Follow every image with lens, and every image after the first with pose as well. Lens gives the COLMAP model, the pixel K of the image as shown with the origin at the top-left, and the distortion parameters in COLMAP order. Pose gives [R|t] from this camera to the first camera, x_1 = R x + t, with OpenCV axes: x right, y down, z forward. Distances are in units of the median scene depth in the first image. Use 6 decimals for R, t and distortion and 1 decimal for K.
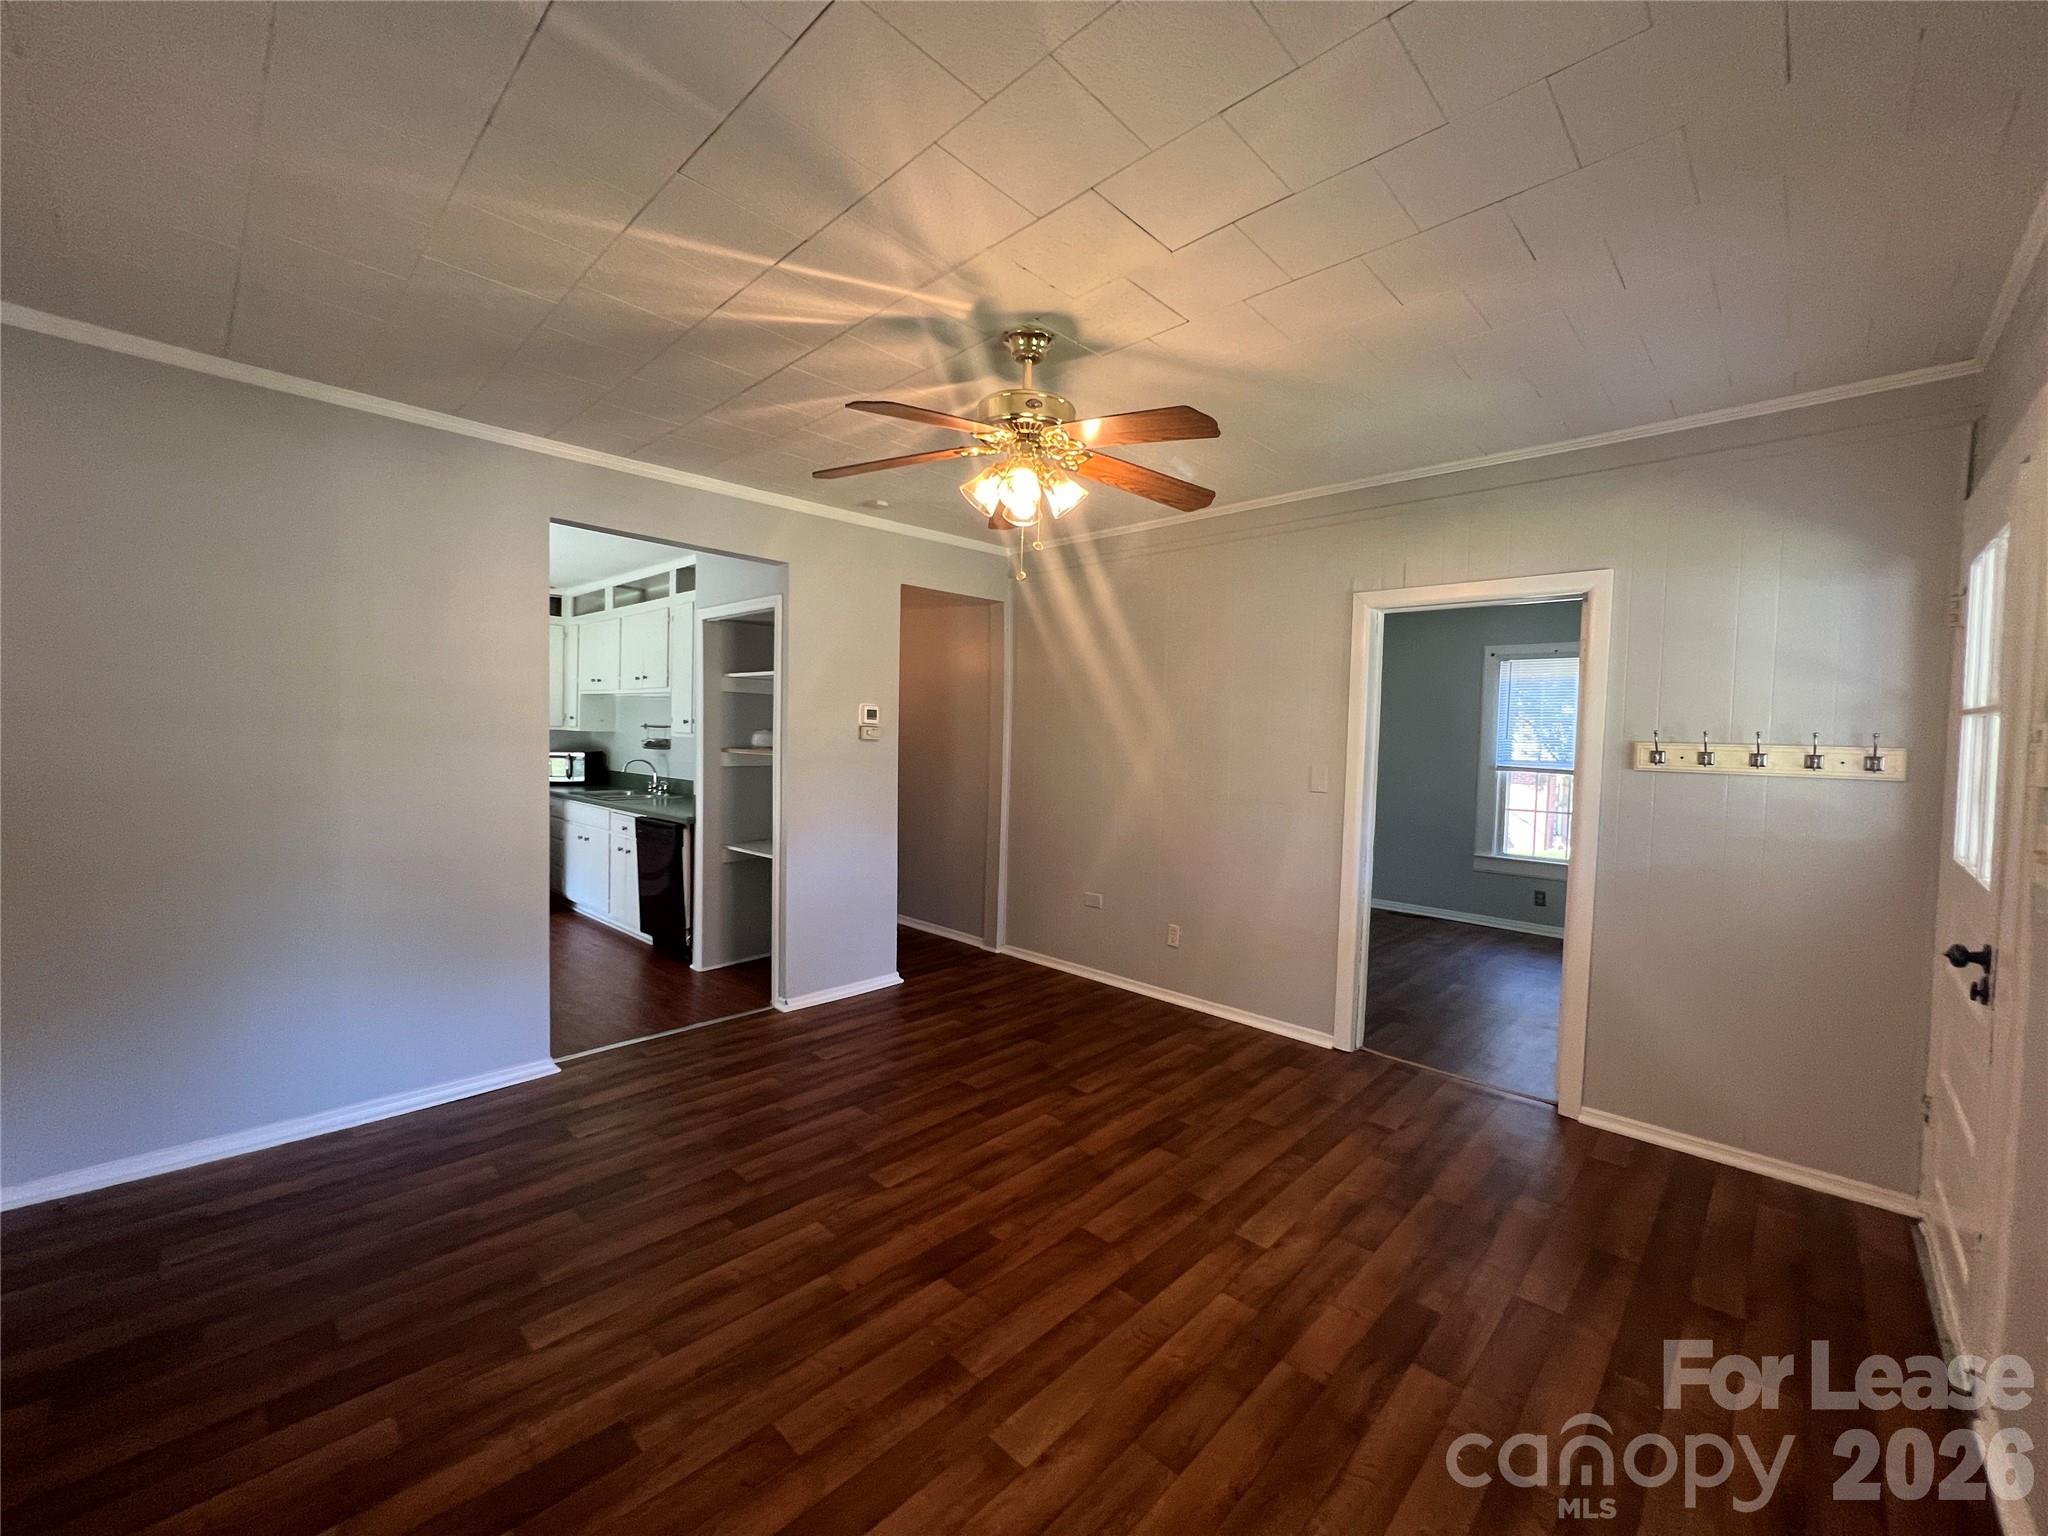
lens RADIAL K [[828.9, 0, 1026.2], [0, 828.9, 769.3], [0, 0, 1]] dist [0.000044, -0.000123]
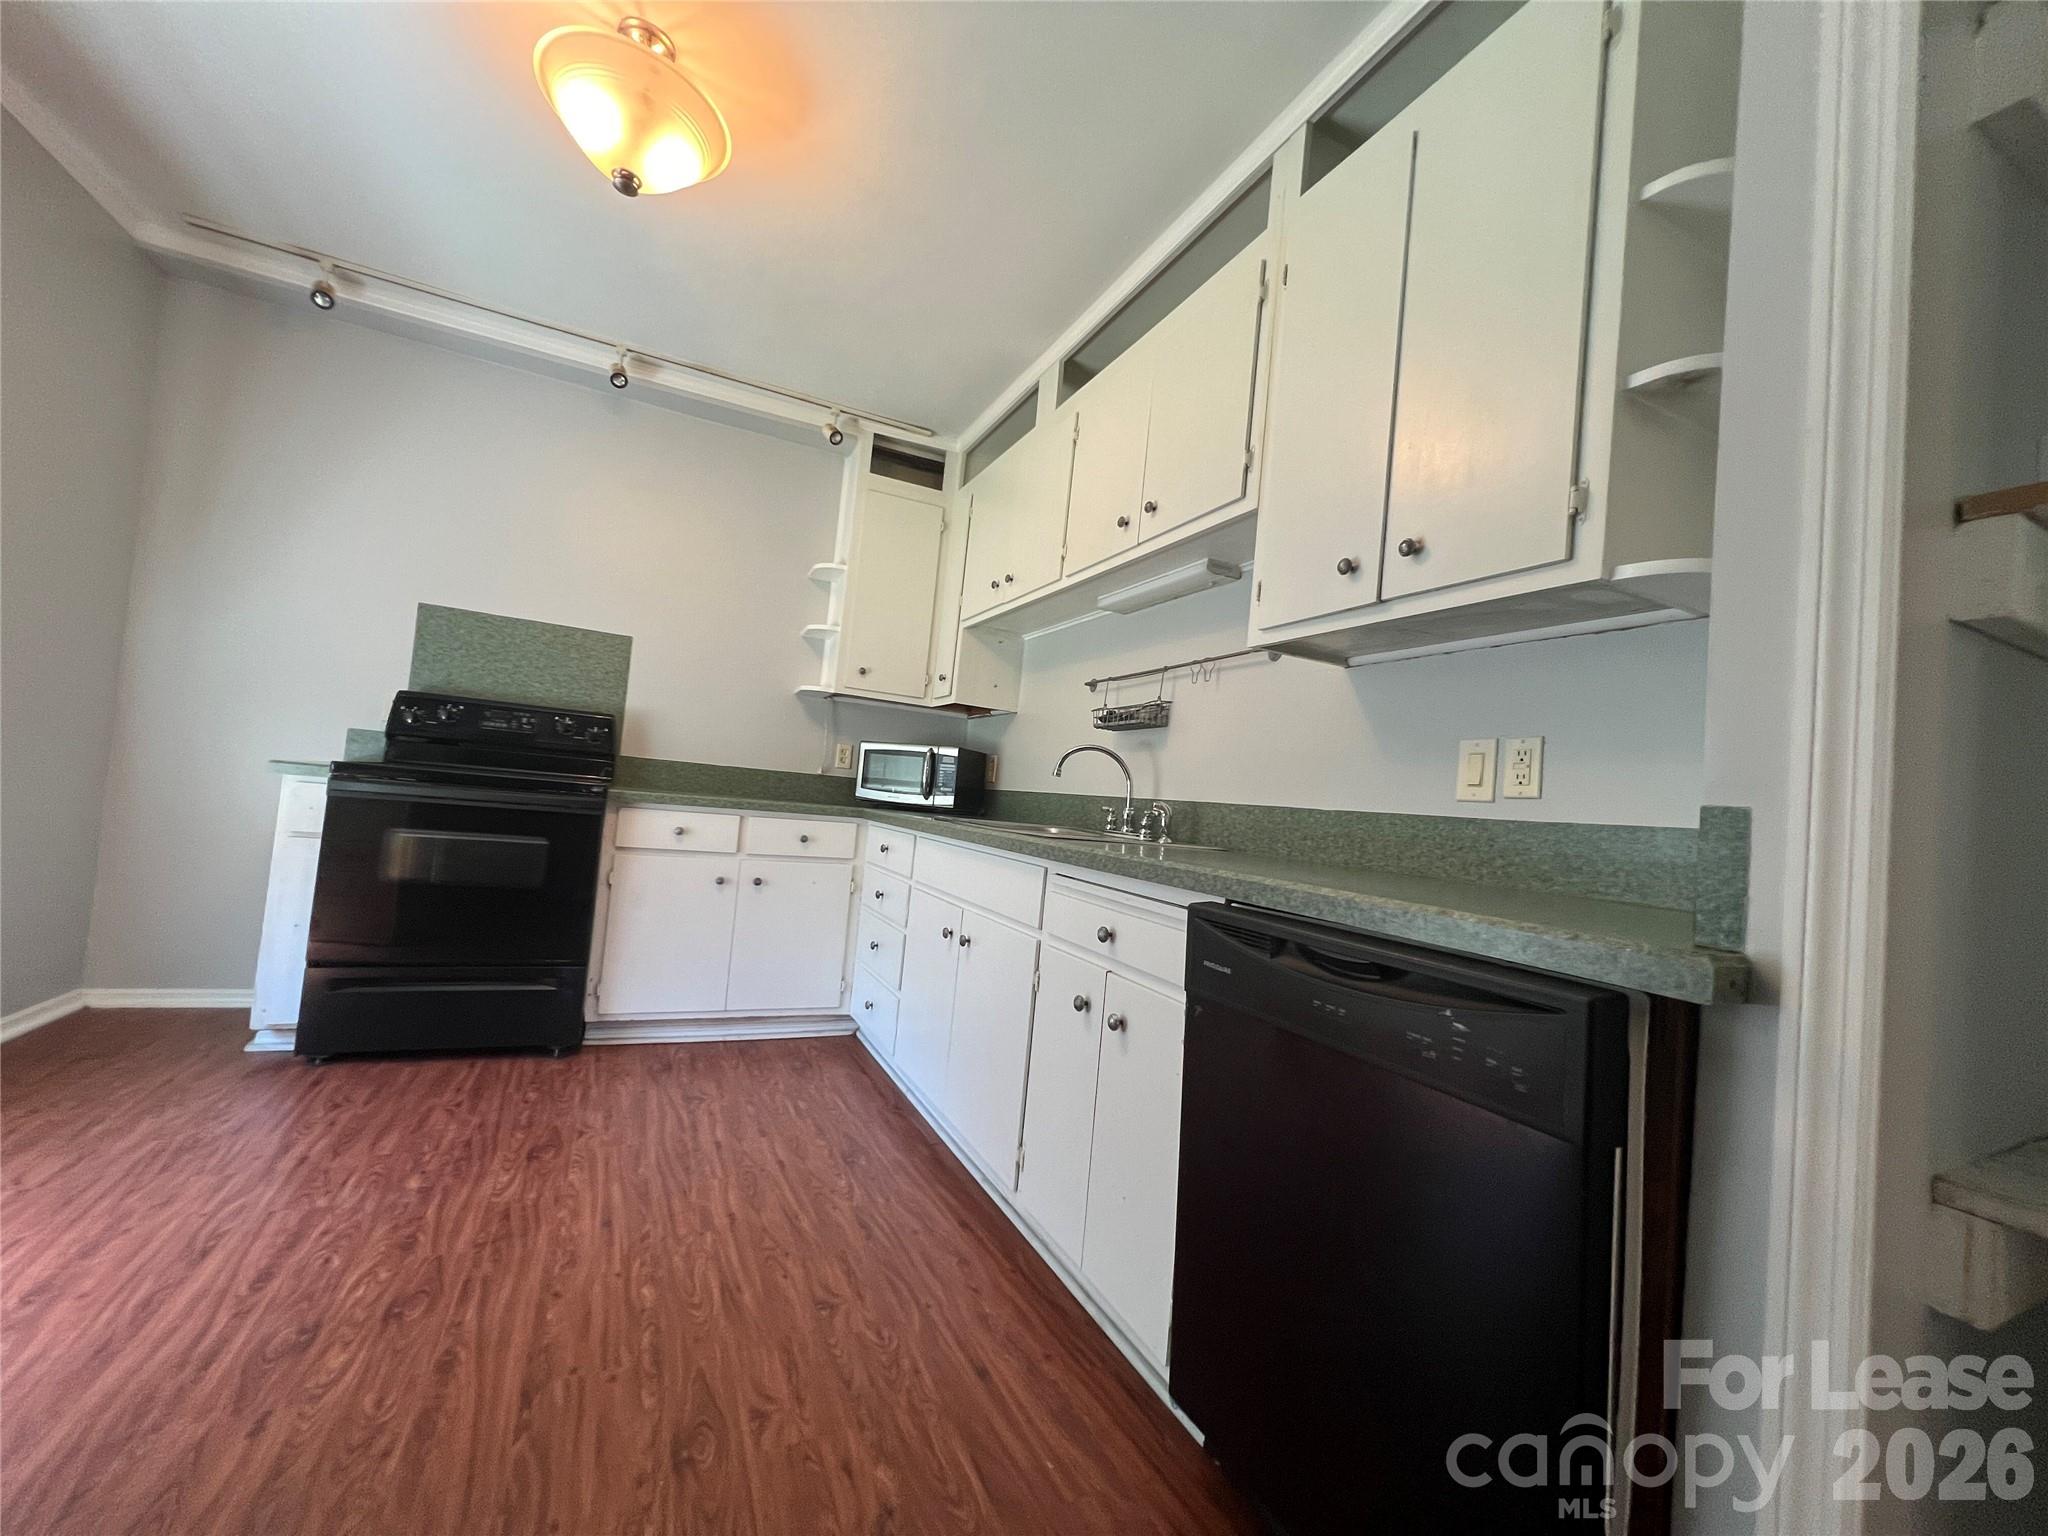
lens RADIAL K [[828.9, 0, 1030.4], [0, 828.9, 769.2], [0, 0, 1]] dist [0.000044, -0.000123]
pose [[0.935483, 0.044968, -0.350498, -0.319110], [-0.080837, 0.992801, -0.088383, 0.032737], [0.344001, 0.111014, 0.932384, 0.554767]]
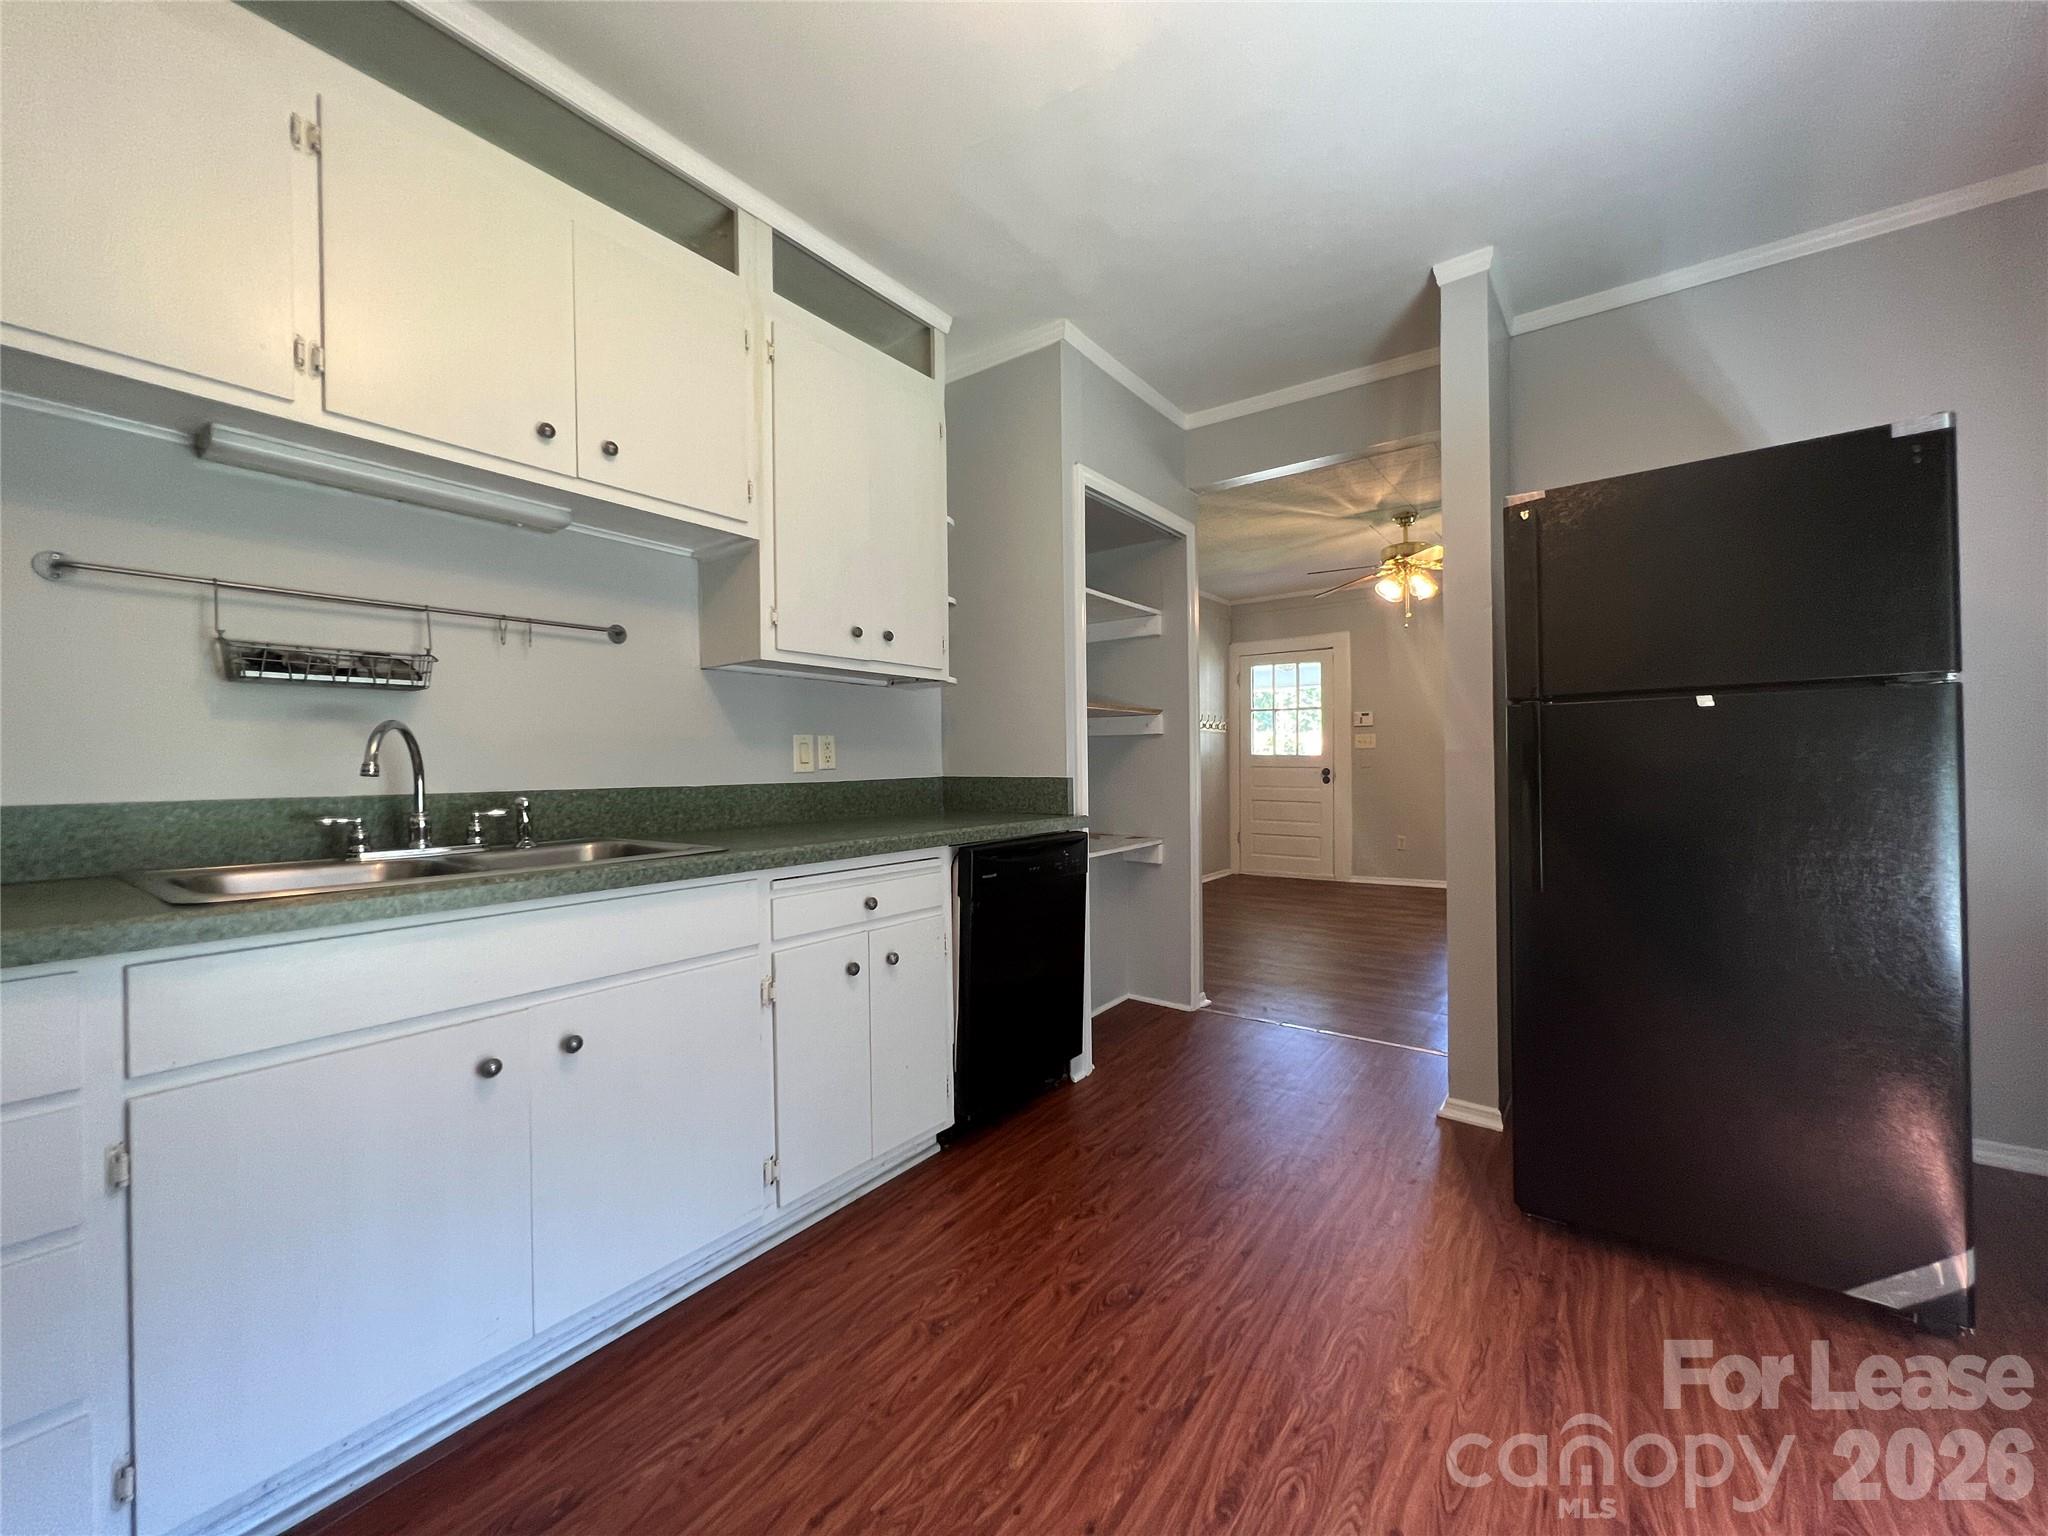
lens RADIAL K [[828.9, 0, 1028.5], [0, 828.9, 761.4], [0, 0, 1]] dist [0.000044, -0.000123]
pose [[-0.141381, -0.021235, 0.989728, -0.660352], [0.045096, 0.998594, 0.027867, 0.001505], [-0.988928, 0.048573, -0.140224, 0.755275]]
